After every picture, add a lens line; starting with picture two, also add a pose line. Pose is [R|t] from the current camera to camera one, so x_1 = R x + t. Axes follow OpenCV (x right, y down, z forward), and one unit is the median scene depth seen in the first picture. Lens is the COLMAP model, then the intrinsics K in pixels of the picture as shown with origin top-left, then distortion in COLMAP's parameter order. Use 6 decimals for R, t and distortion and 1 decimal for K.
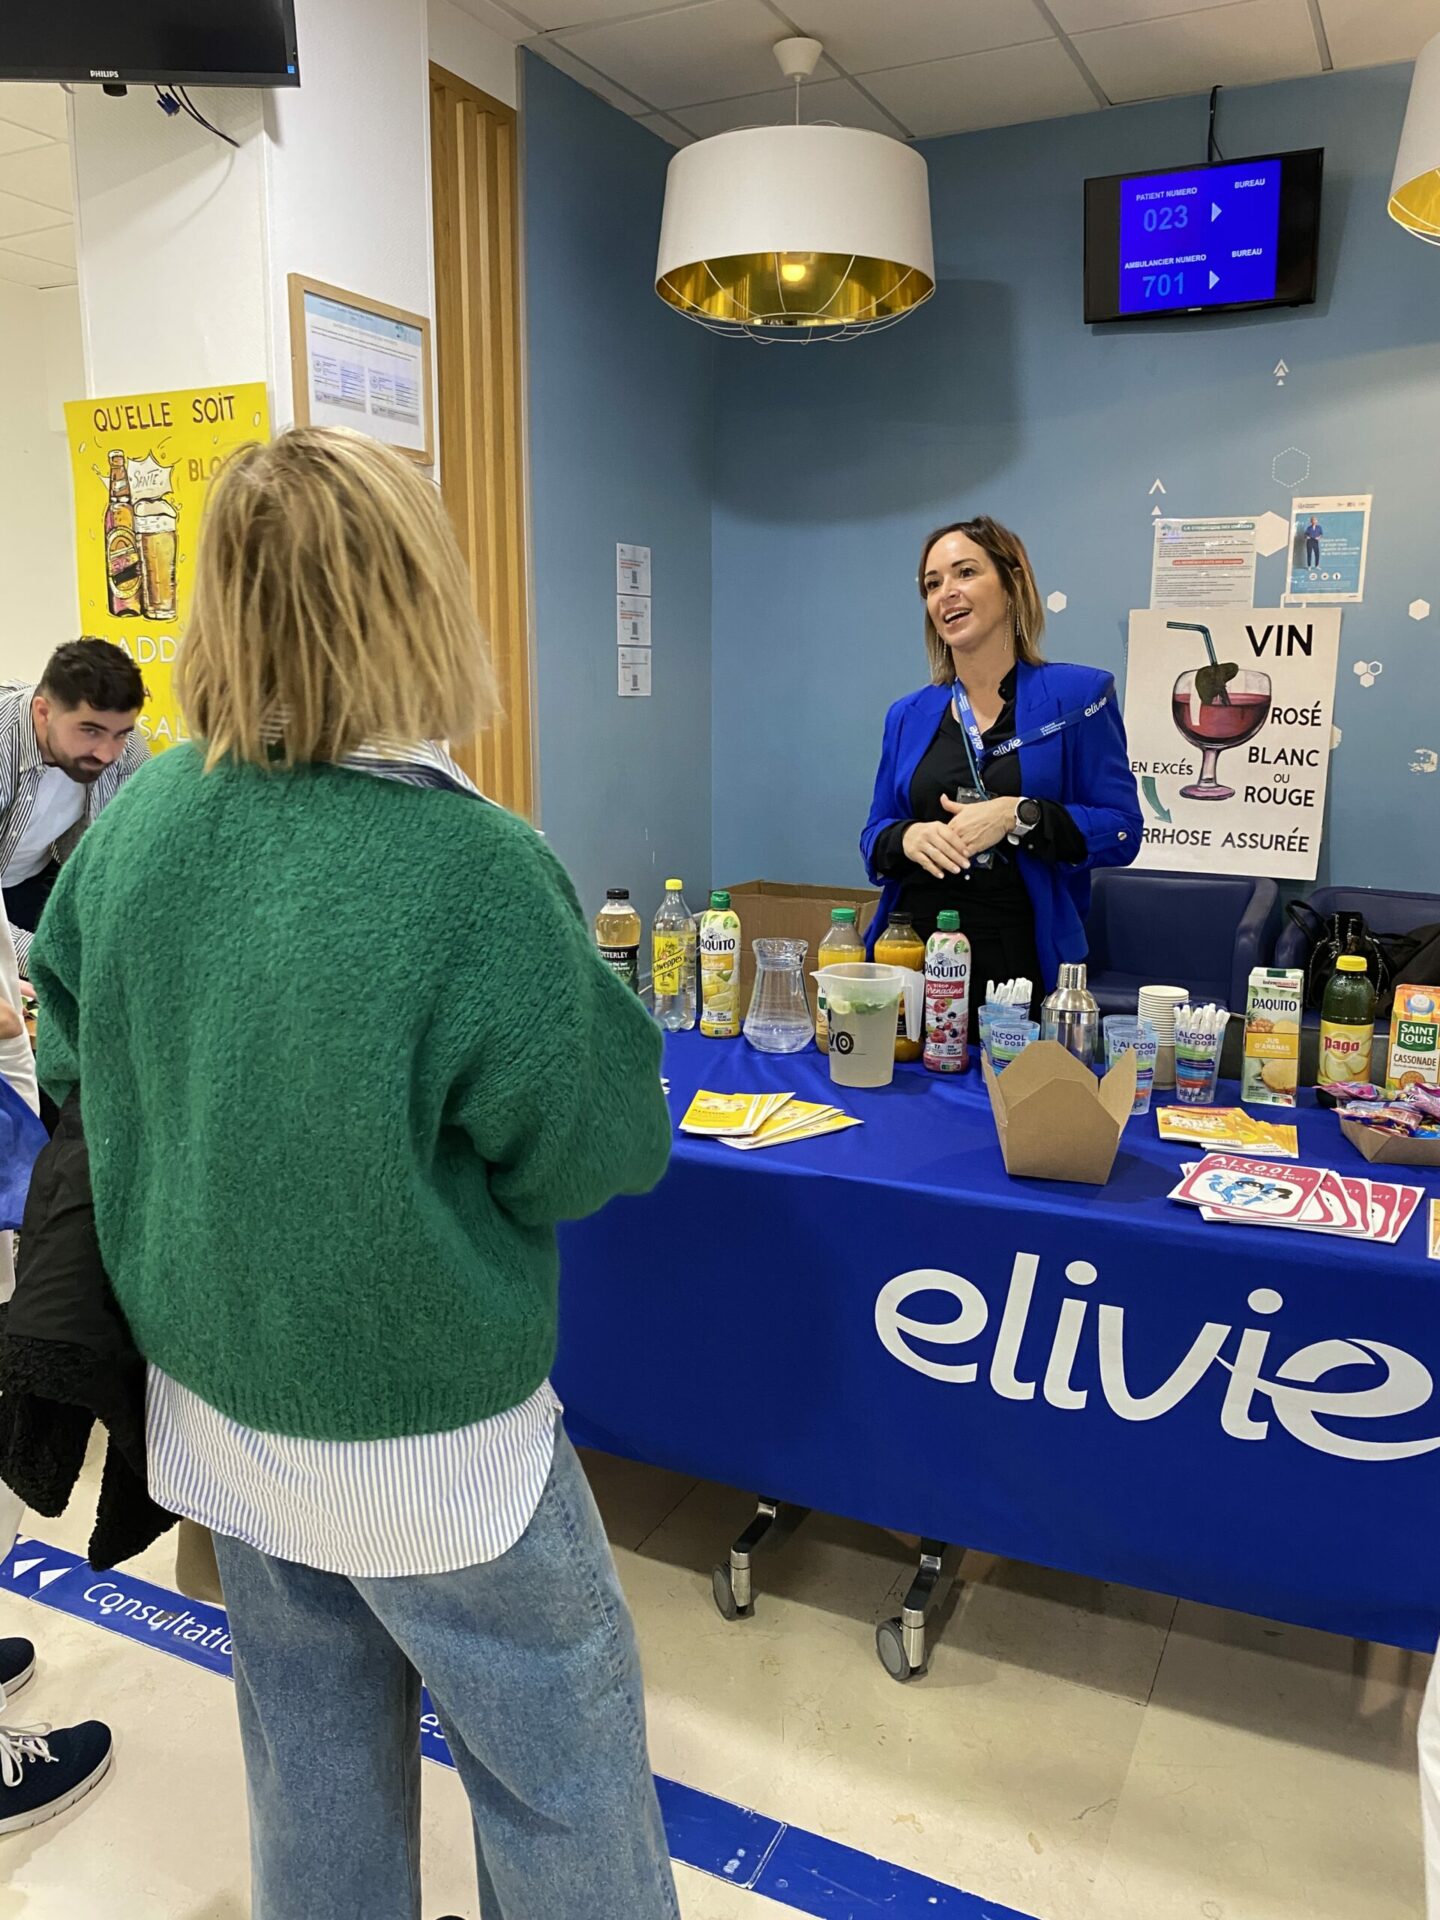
lens RADIAL K [[1472.8, 0, 721.3], [0, 1472.8, 953.6], [0, 0, 1]] dist [0.014571, -0.024655]
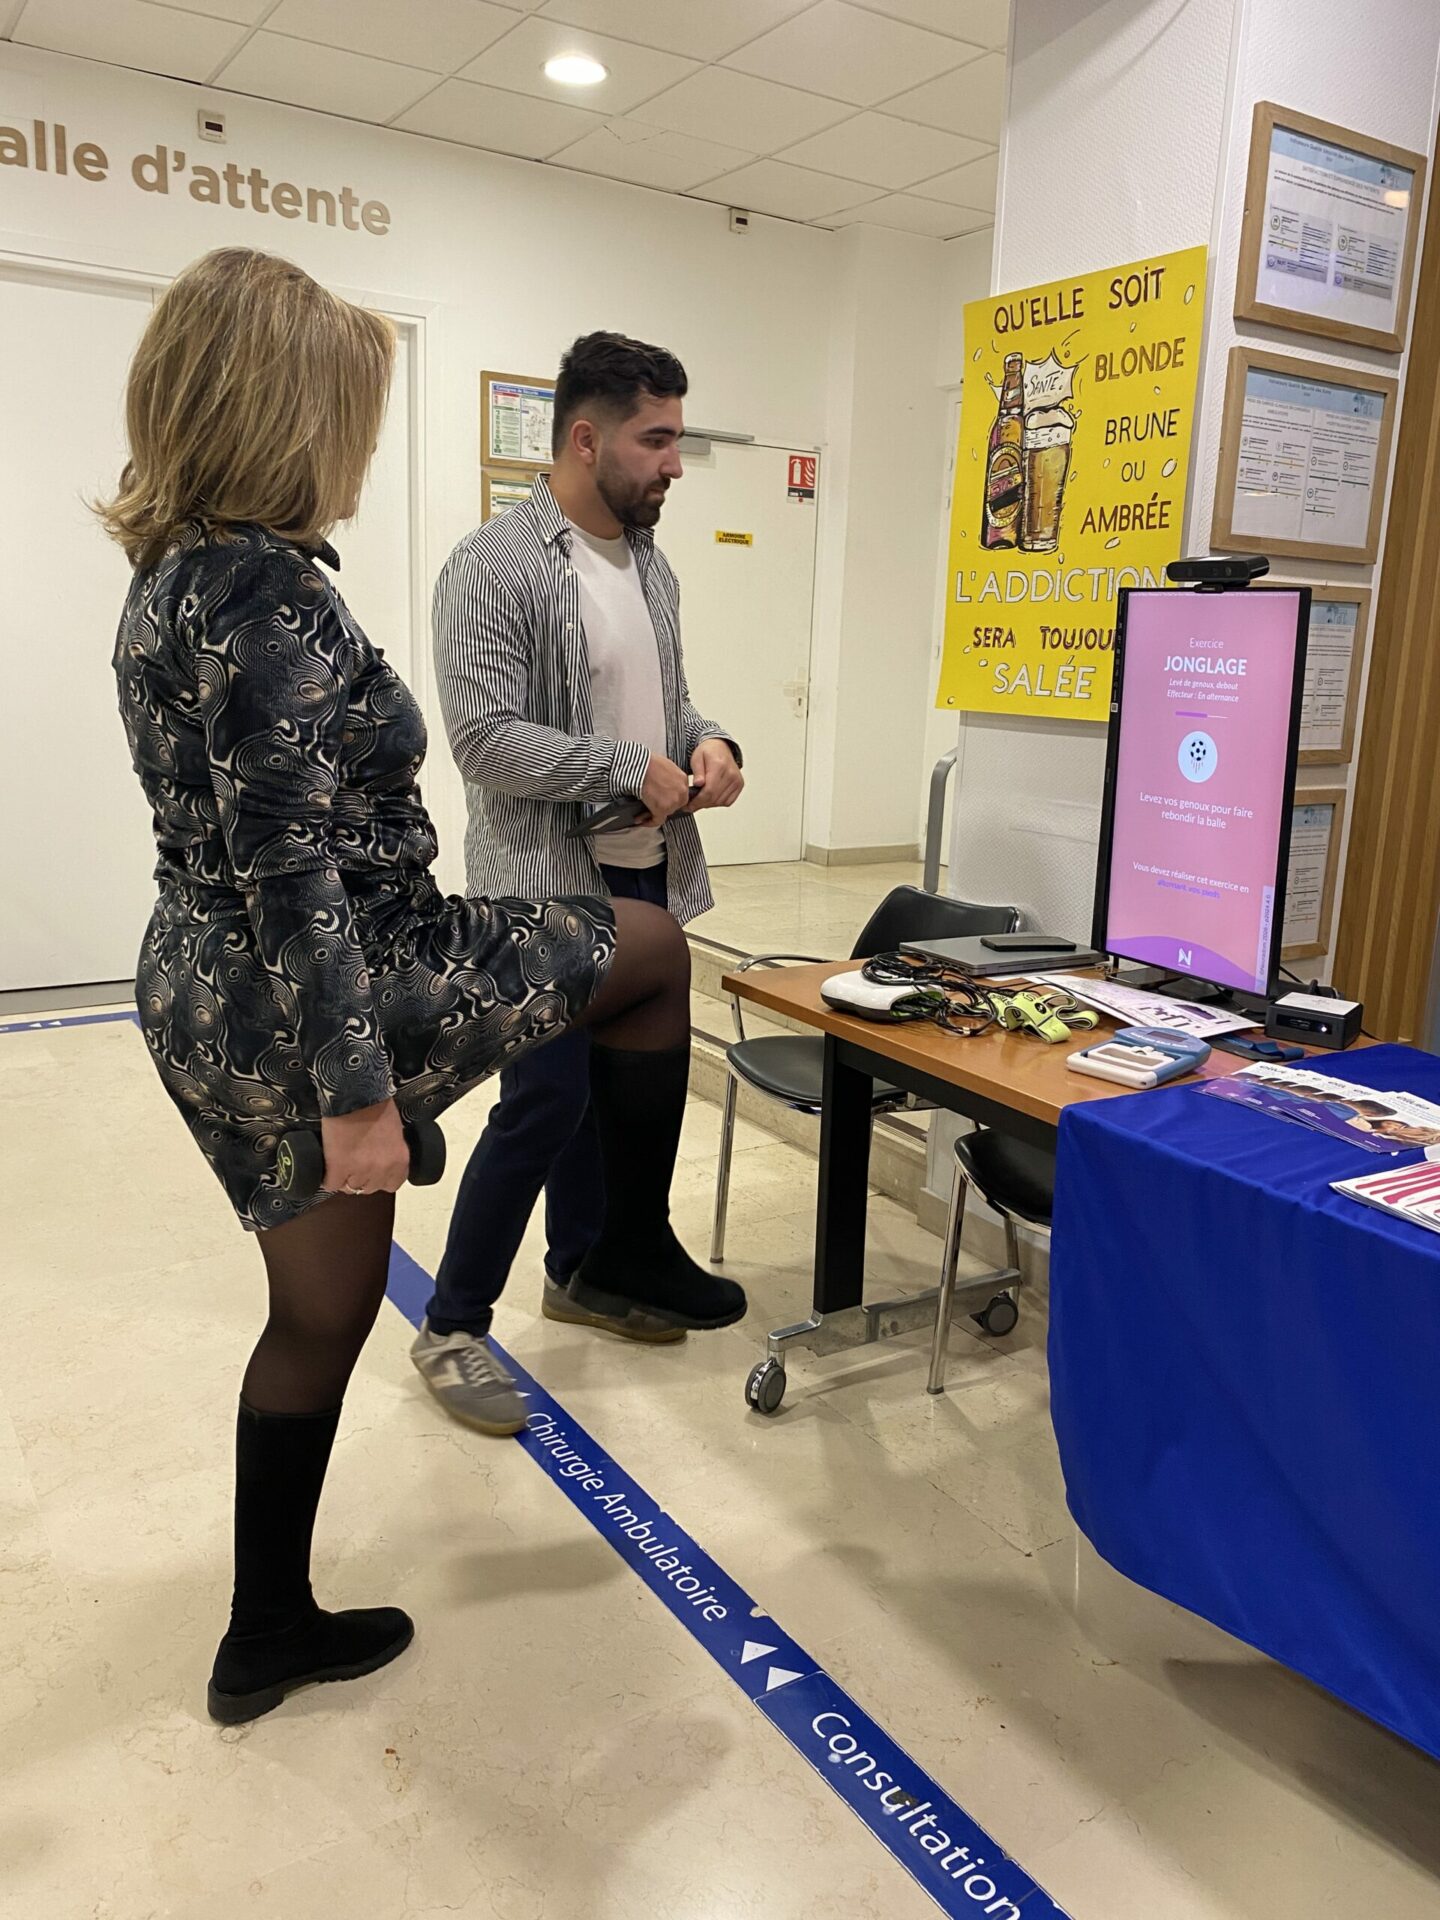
lens RADIAL K [[1472.8, 0, 716.5], [0, 1472.8, 948.2], [0, 0, 1]] dist [0.014571, -0.024655]
pose [[0.857122, 0.127574, -0.499066, -0.079259], [-0.121392, 0.991585, 0.044990, -0.013288], [0.500606, 0.022021, 0.865395, 0.163633]]
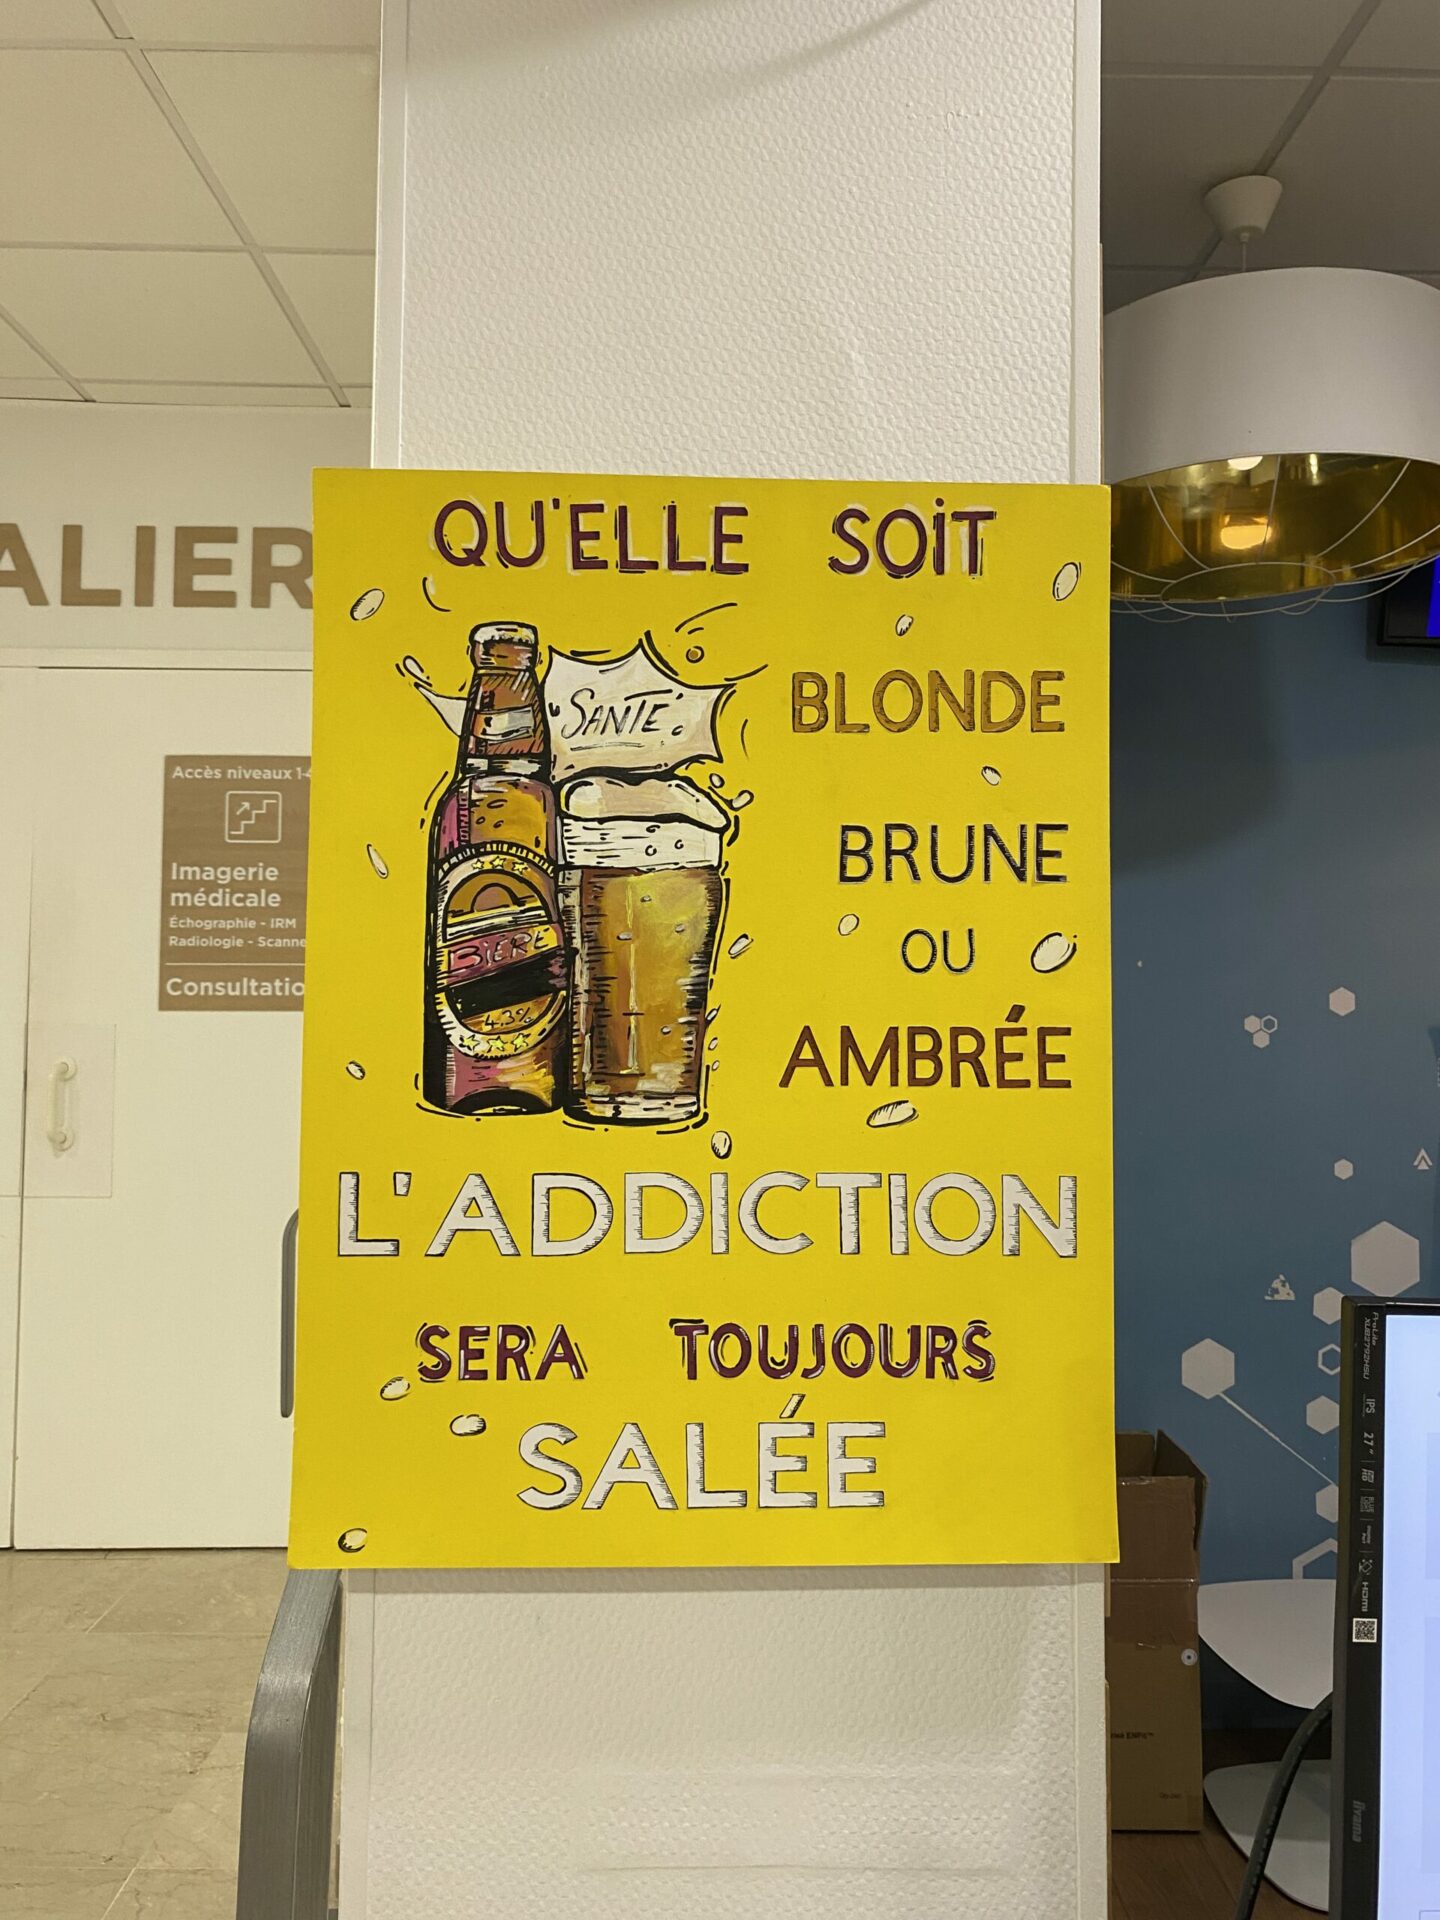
lens RADIAL K [[1472.8, 0, 724.8], [0, 1472.8, 943.5], [0, 0, 1]] dist [0.014571, -0.024655]
pose [[0.881612, 0.022030, 0.471460, -0.489558], [0.084042, 0.975619, -0.202741, -0.186663], [-0.464432, 0.218362, 0.858266, 0.663018]]
